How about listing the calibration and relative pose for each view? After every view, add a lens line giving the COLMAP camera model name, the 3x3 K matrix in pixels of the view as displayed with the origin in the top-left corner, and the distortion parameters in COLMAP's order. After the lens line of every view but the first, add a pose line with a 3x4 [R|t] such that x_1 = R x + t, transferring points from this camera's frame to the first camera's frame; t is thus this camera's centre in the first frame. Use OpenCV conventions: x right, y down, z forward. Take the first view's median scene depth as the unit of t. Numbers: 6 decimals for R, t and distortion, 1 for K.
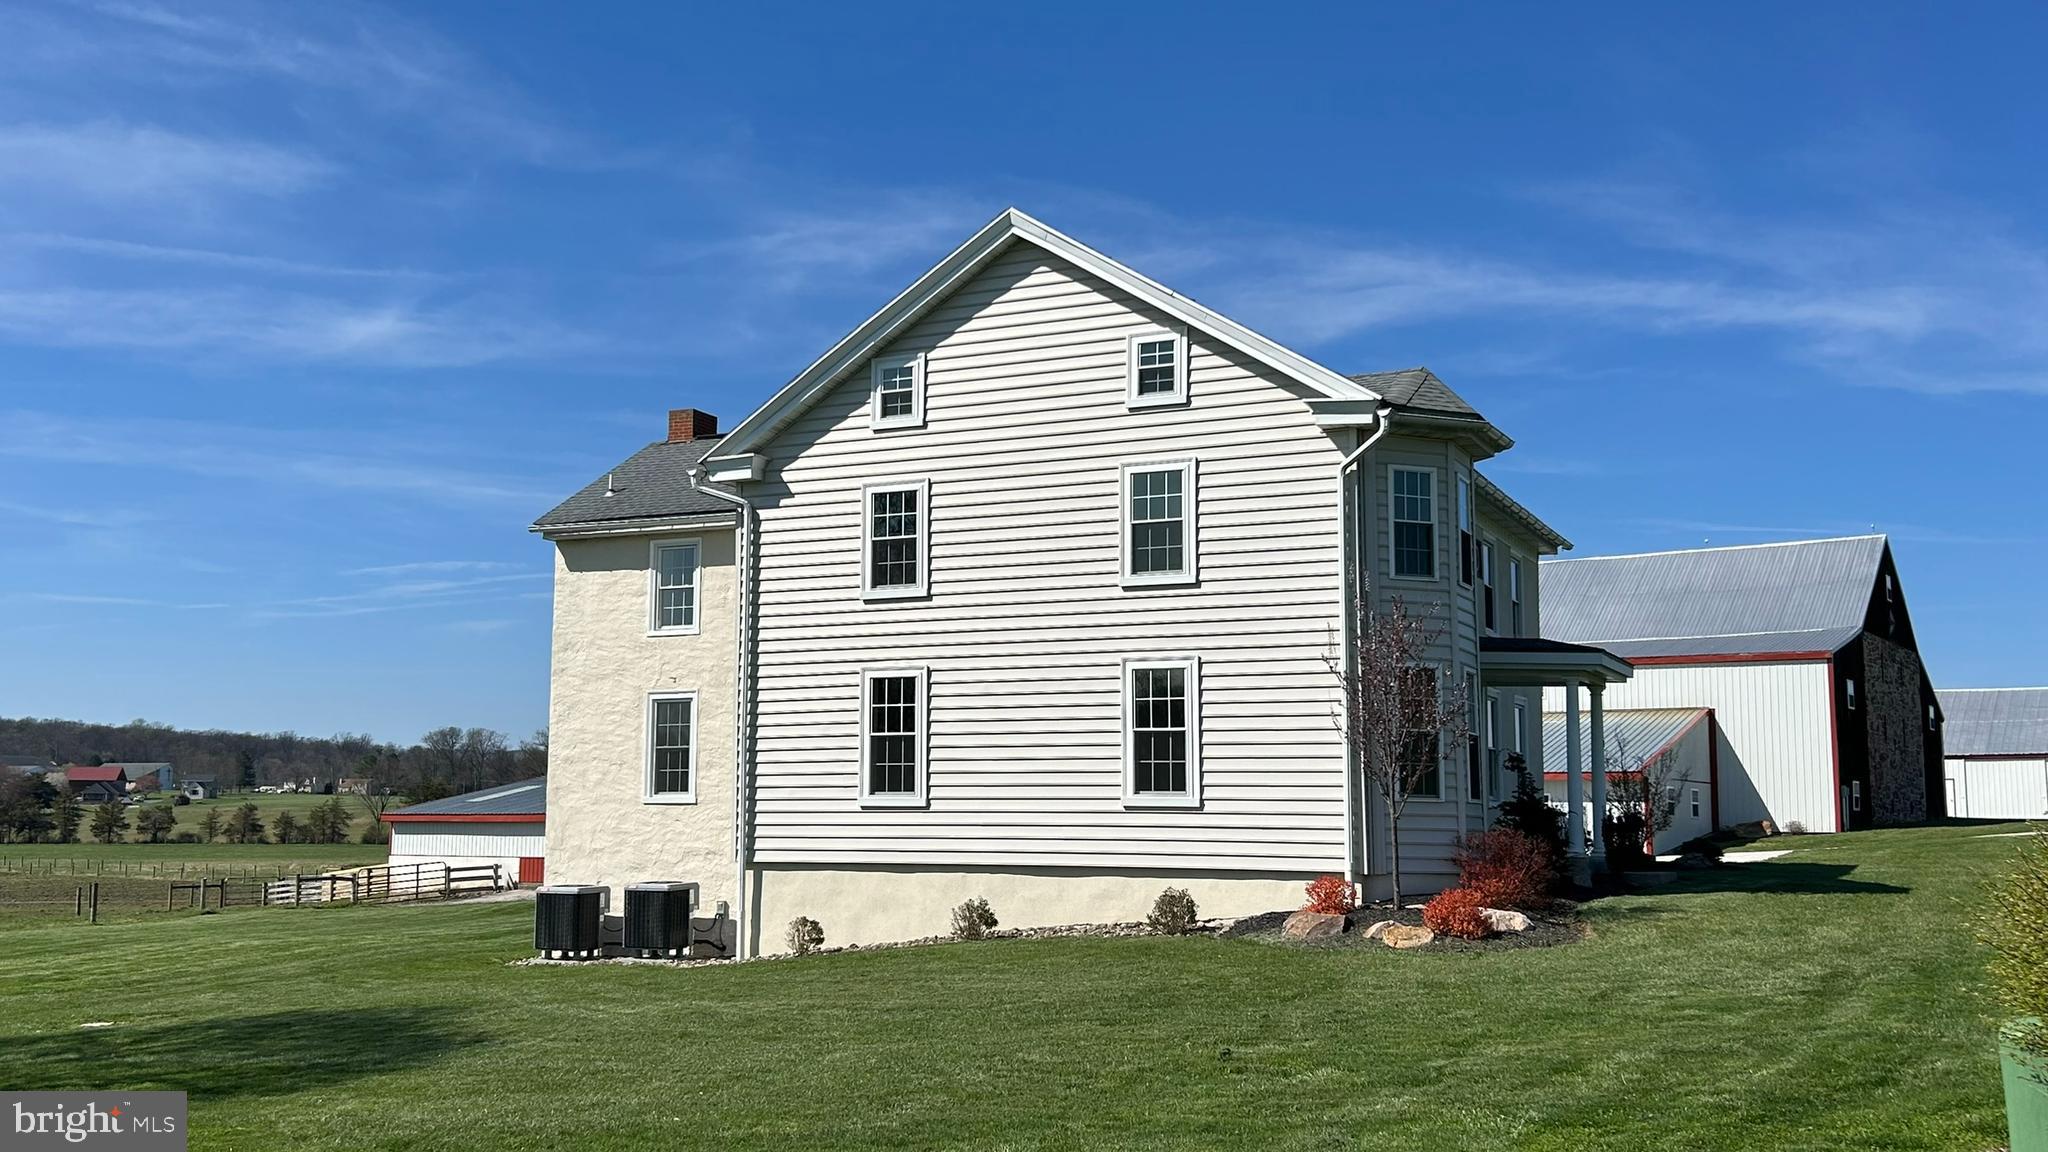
lens RADIAL K [[1984.0, 0, 1024.0], [0, 1984.0, 576.0], [0, 0, 1]] dist [0.115641, -0.003981]
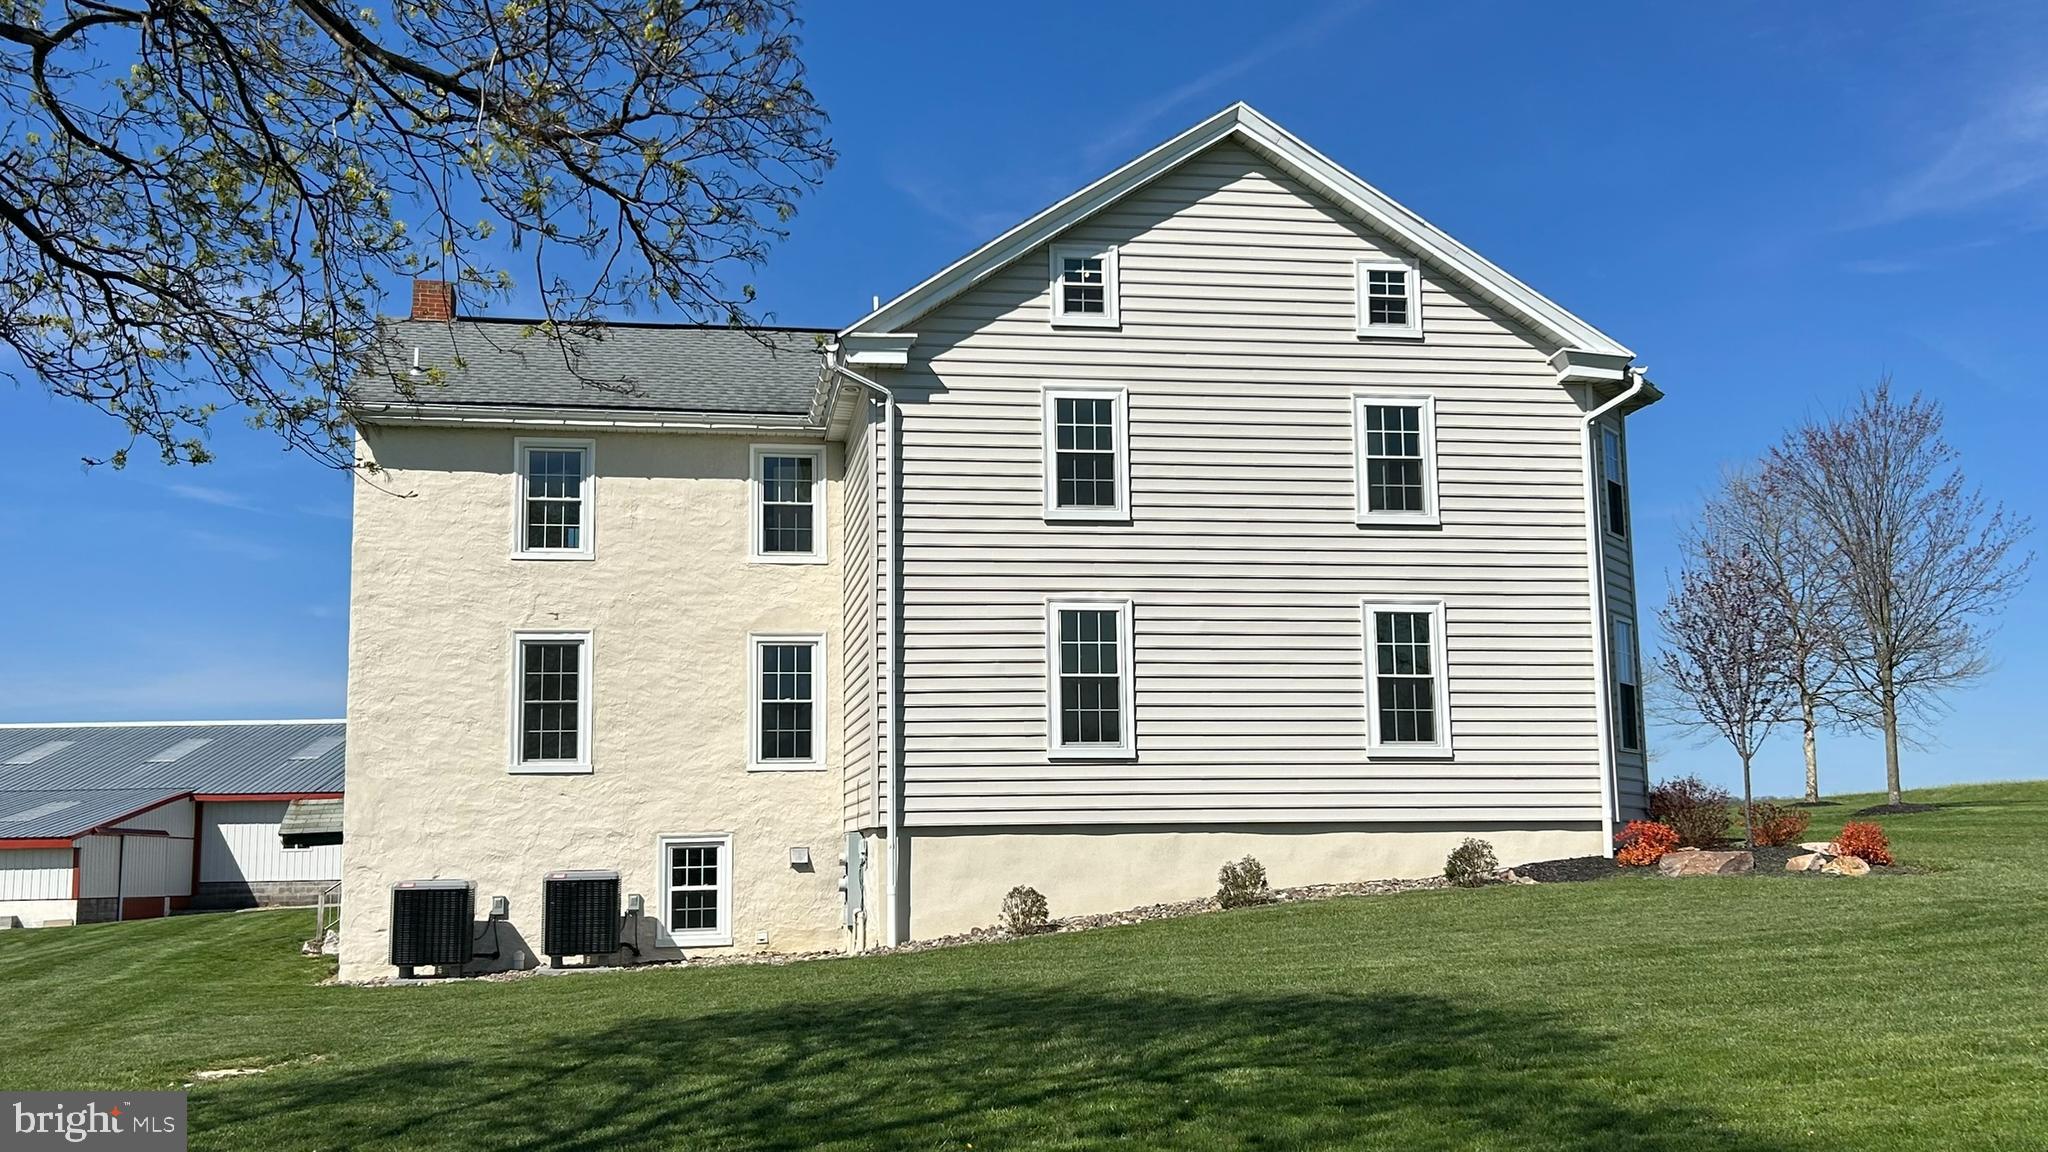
lens RADIAL K [[1984.0, 0, 1024.0], [0, 1984.0, 576.0], [0, 0, 1]] dist [0.115641, -0.003981]
pose [[0.814829, 0.068153, 0.575681, -0.588912], [-0.051761, 0.997652, -0.044846, 0.076293], [-0.577386, 0.006744, 0.816443, 0.307836]]
